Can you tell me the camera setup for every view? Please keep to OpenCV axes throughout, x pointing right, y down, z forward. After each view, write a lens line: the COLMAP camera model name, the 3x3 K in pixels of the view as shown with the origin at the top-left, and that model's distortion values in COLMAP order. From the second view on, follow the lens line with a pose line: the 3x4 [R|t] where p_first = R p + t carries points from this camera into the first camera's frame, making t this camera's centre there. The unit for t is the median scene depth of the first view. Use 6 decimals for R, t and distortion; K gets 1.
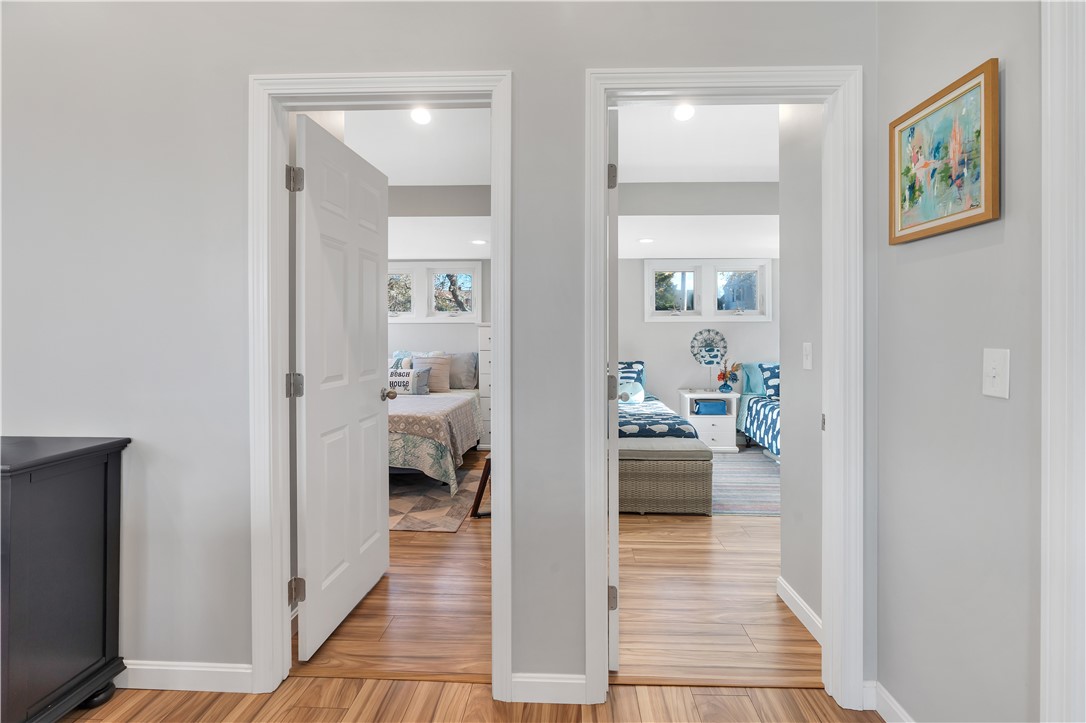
lens RADIAL K [[491.4, 0, 546.5], [0, 491.4, 348.9], [0, 0, 1]] dist [-0.000621, 0.000061]
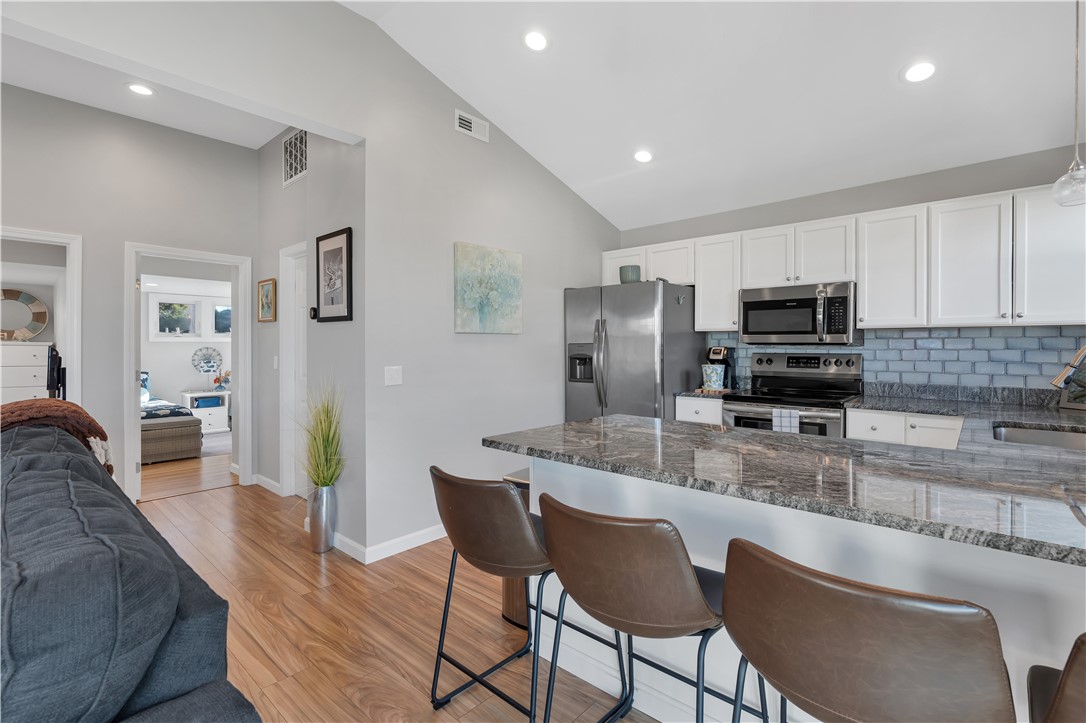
lens RADIAL K [[491.4, 0, 546.5], [0, 491.4, 348.9], [0, 0, 1]] dist [-0.000621, 0.000061]
pose [[0.633074, 0.001937, 0.774088, -0.147760], [0.016000, 0.999750, -0.015587, 0.001850], [-0.773926, 0.022253, 0.632886, -0.663964]]
